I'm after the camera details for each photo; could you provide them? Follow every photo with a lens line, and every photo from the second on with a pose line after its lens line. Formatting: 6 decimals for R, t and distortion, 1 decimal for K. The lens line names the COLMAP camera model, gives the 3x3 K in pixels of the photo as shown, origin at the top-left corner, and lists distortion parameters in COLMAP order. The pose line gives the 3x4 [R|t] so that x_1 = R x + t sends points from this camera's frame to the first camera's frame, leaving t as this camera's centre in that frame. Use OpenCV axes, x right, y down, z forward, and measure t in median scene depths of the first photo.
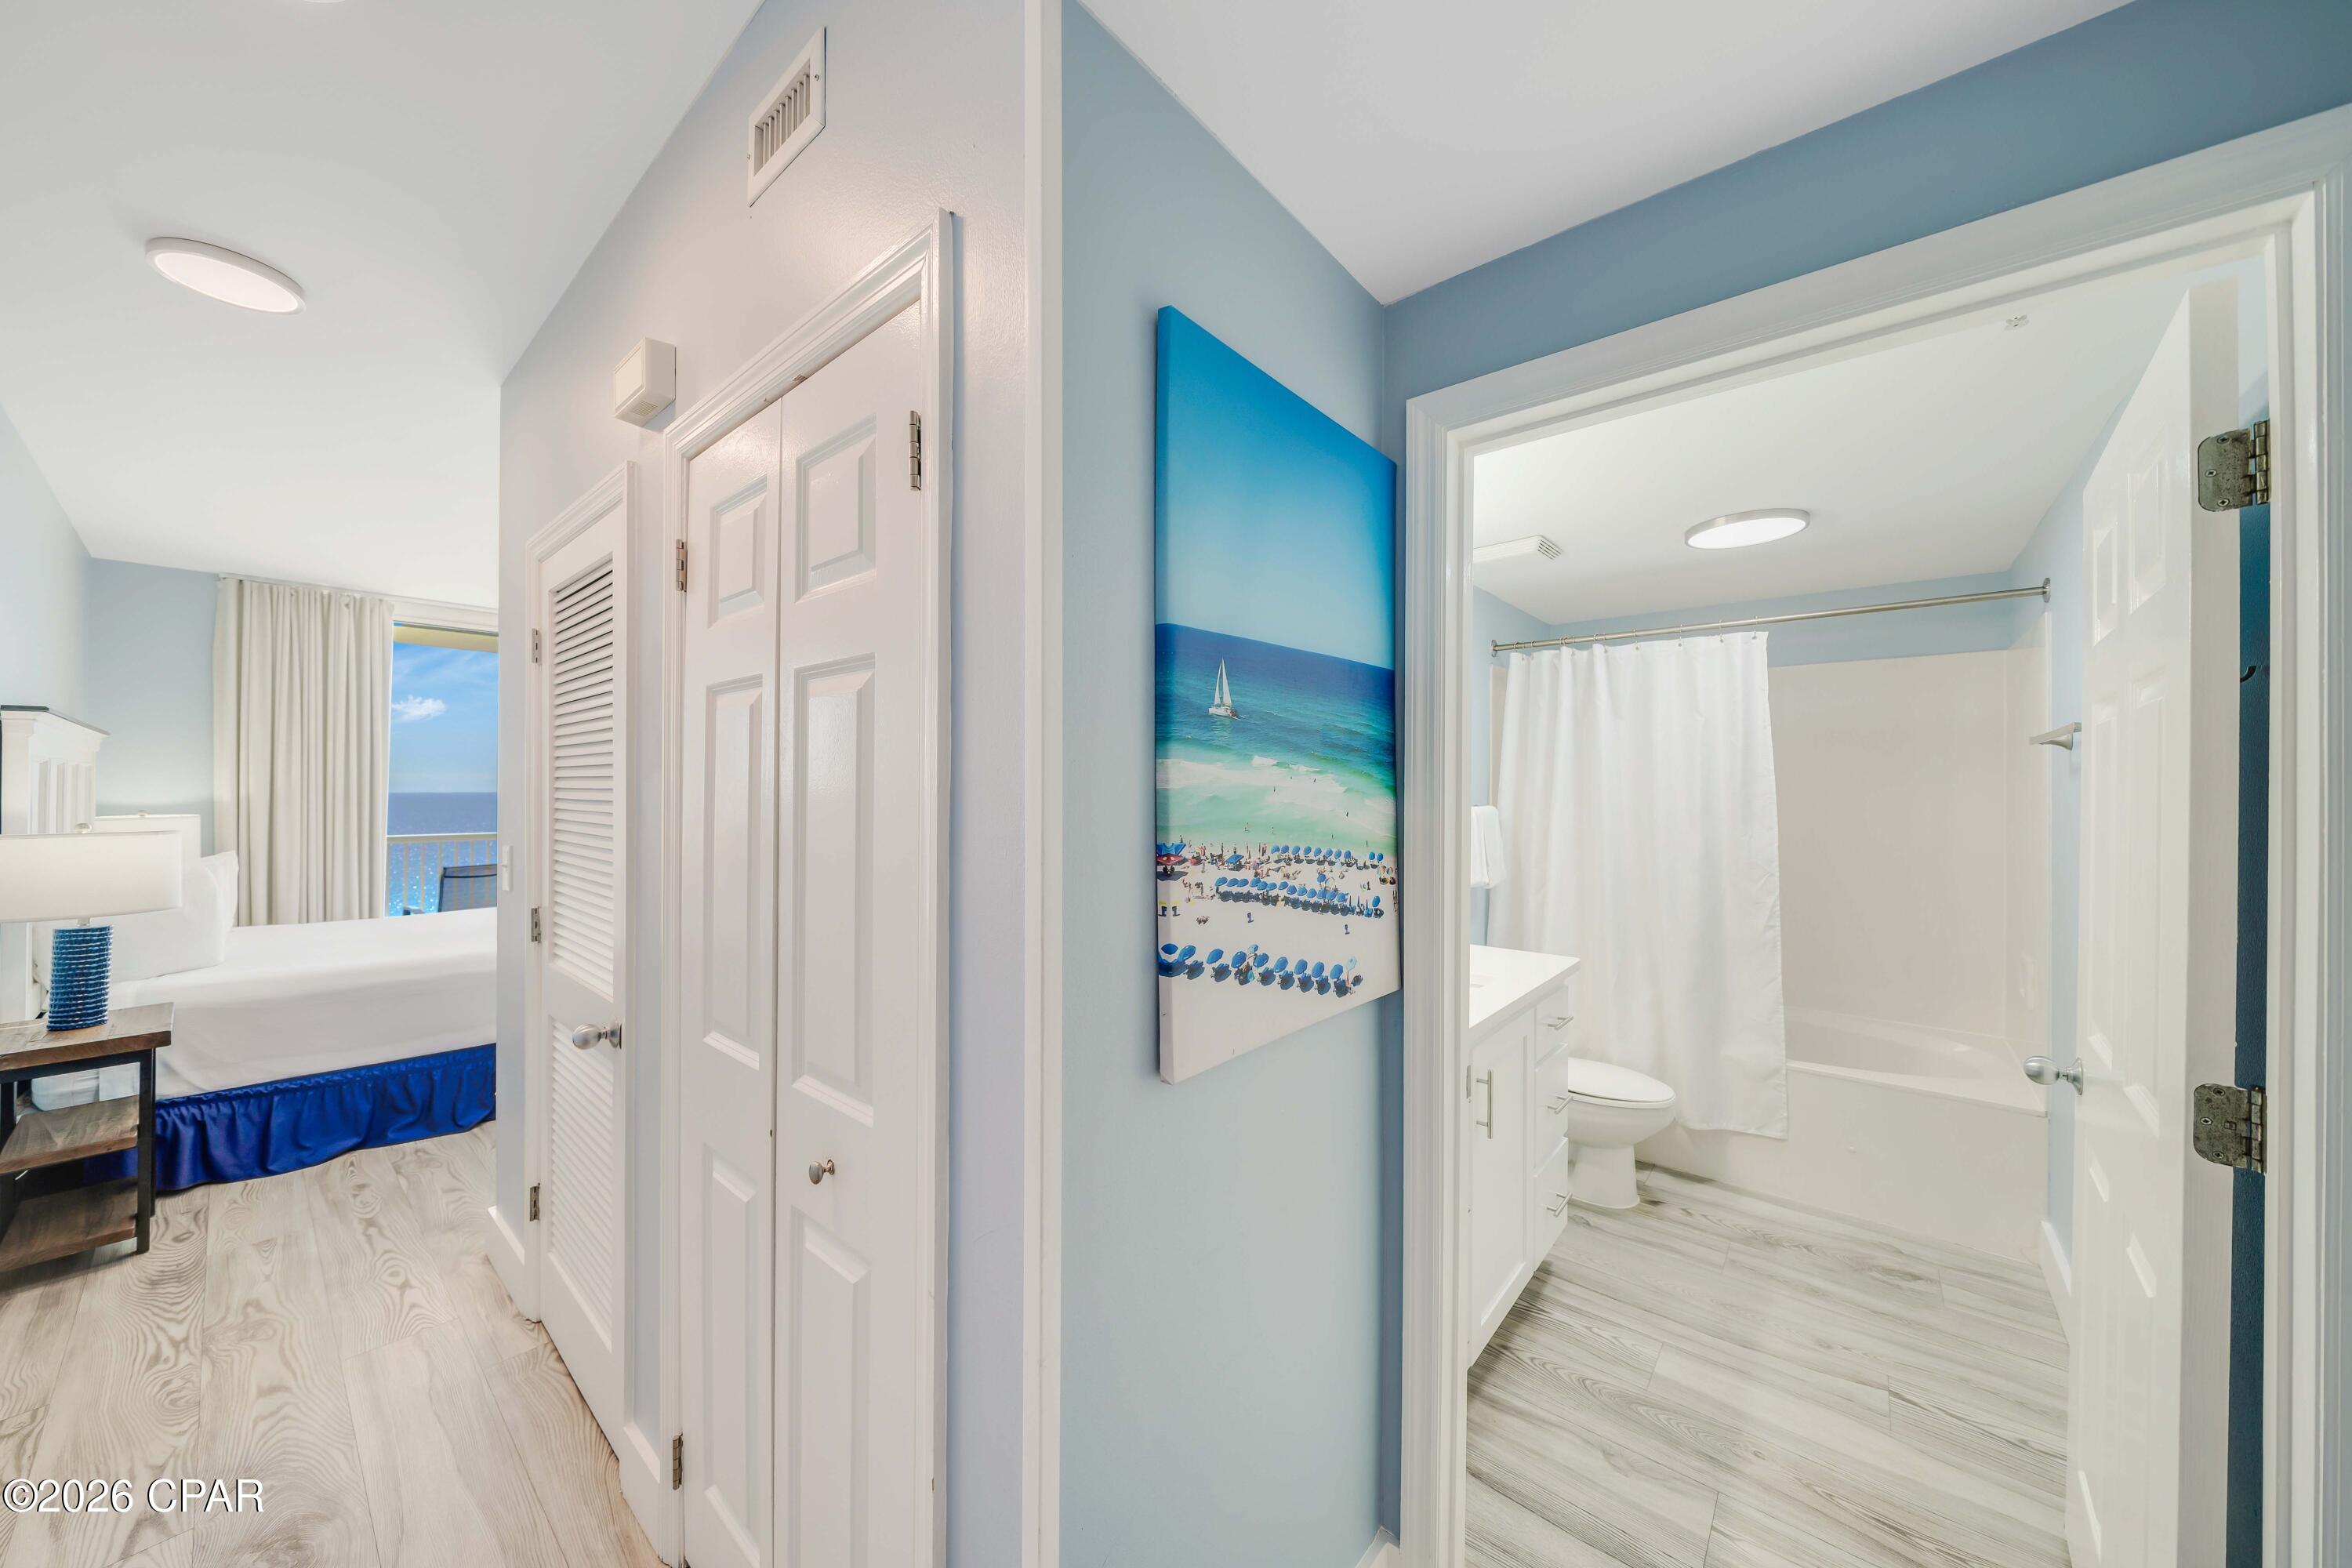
lens RADIAL K [[812.8, 0, 1185.1], [0, 812.8, 800.7], [0, 0, 1]] dist [-0.000580, -0.000126]
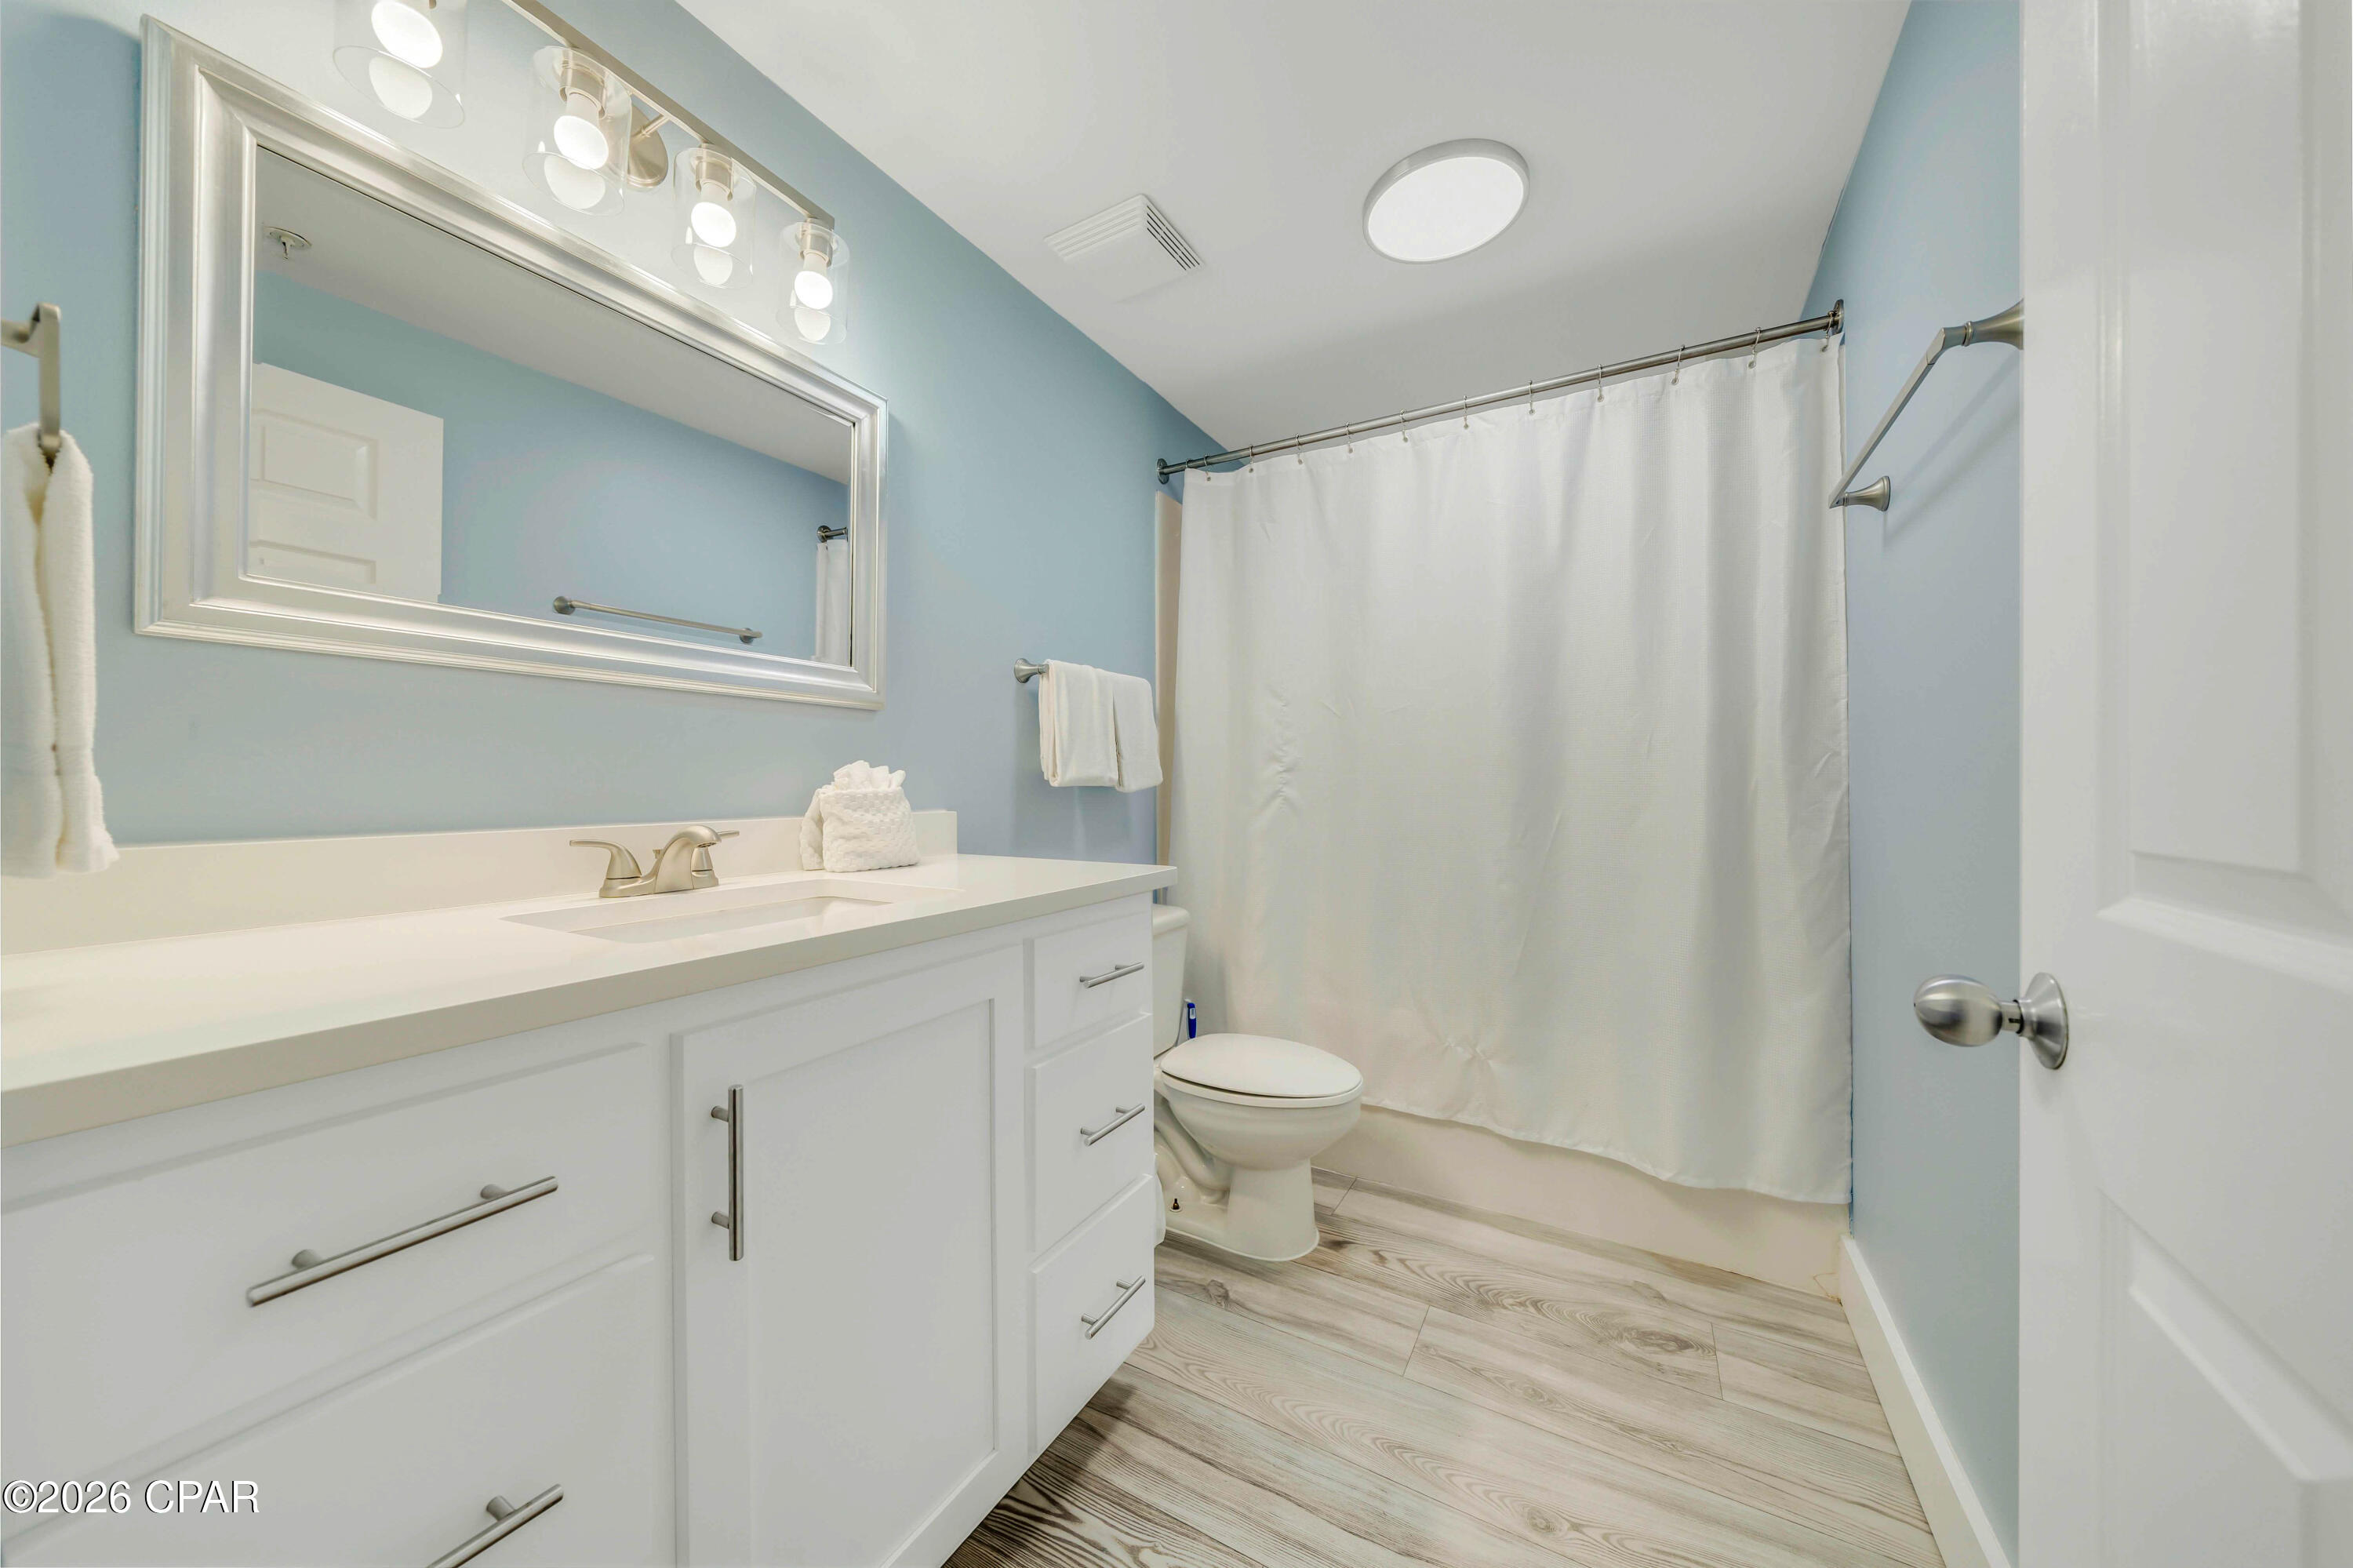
lens RADIAL K [[813.2, 0, 1169.2], [0, 813.2, 780.4], [0, 0, 1]] dist [-0.000580, -0.000126]
pose [[0.984860, -0.003675, 0.173314, 0.374077], [0.005122, 0.999956, -0.007902, 0.135829], [-0.173277, 0.008670, 0.984835, 0.415291]]
